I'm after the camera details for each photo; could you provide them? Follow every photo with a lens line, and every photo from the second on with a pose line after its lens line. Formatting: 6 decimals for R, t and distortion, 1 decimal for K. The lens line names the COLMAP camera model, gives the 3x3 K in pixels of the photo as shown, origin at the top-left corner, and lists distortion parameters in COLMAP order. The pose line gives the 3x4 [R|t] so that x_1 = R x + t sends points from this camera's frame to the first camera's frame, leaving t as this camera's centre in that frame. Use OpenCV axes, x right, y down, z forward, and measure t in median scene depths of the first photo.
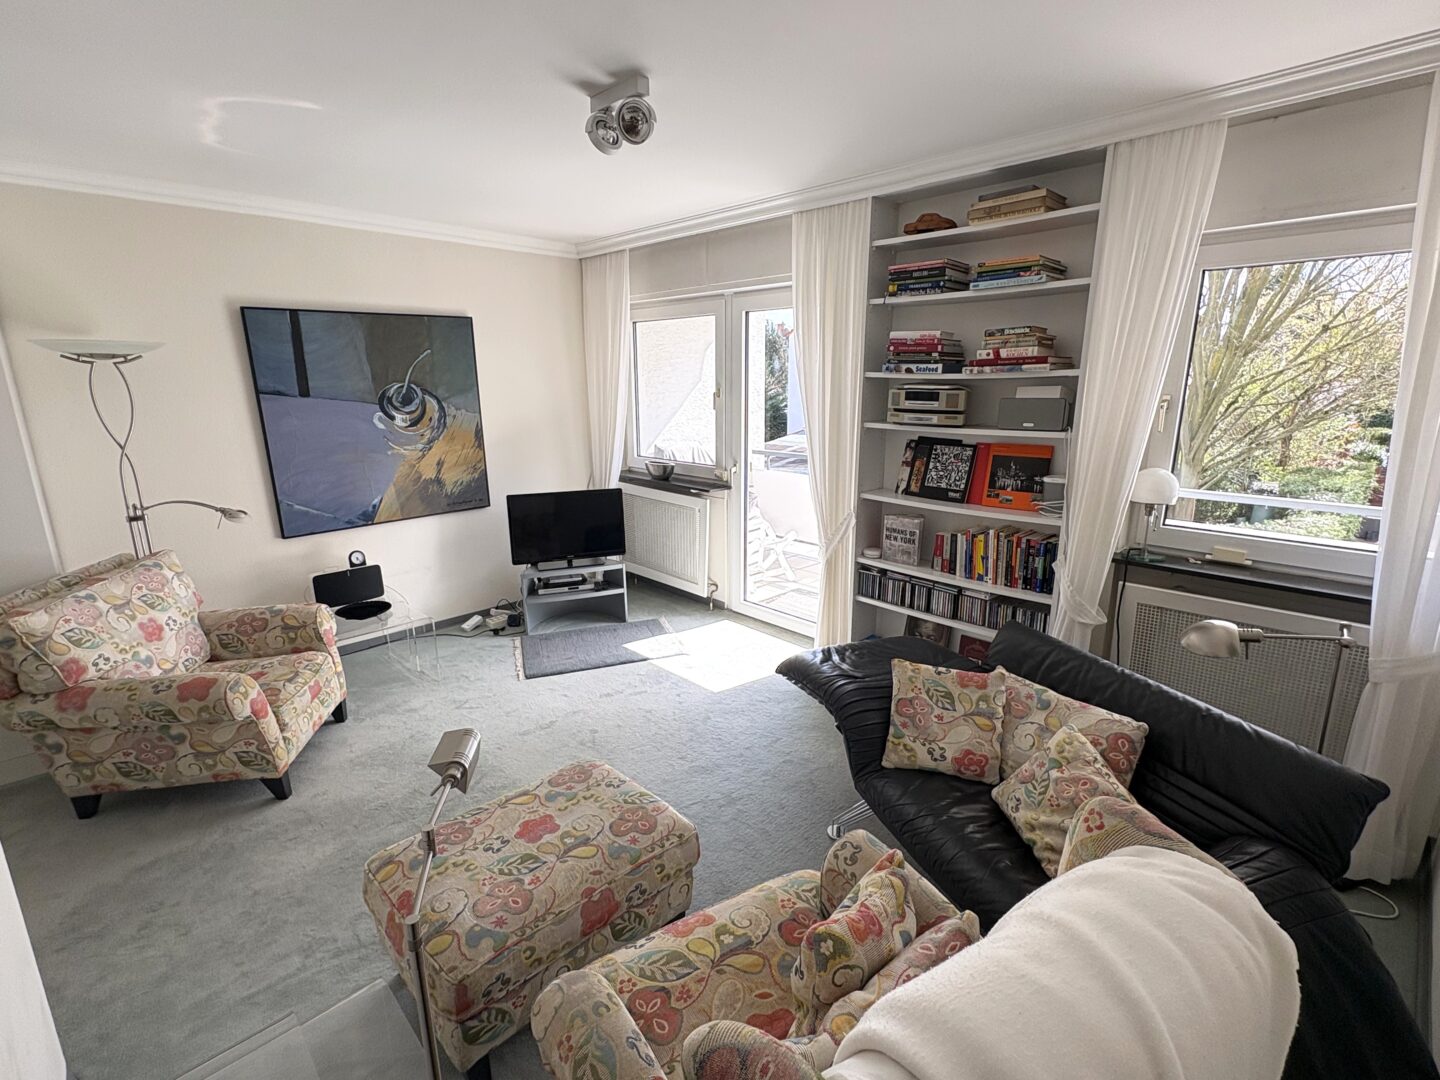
lens RADIAL K [[679.7, 0, 720.0], [0, 679.7, 540.0], [0, 0, 1]] dist [-0.011353, 0.000070]
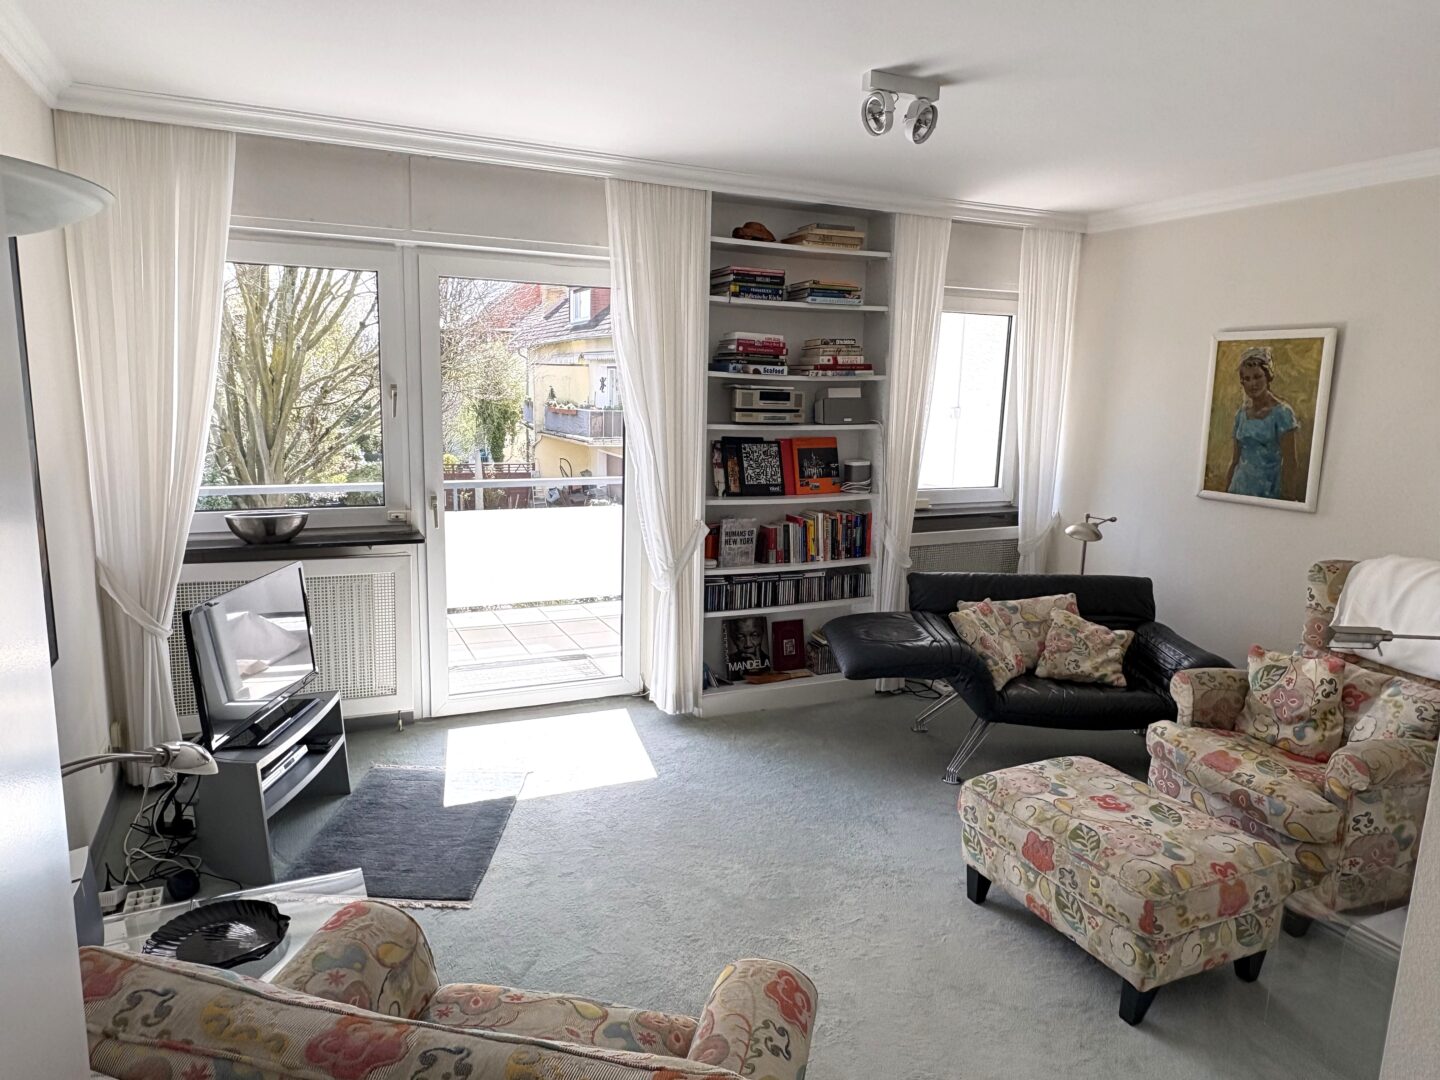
lens RADIAL K [[916.7, 0, 720.0], [0, 916.7, 540.0], [0, 0, 1]] dist [-0.005587, -0.000680]
pose [[0.333612, -0.146769, 0.931215, -1.052761], [0.196593, 0.976919, 0.083542, -0.128433], [-0.921984, 0.155200, 0.354766, 0.602490]]
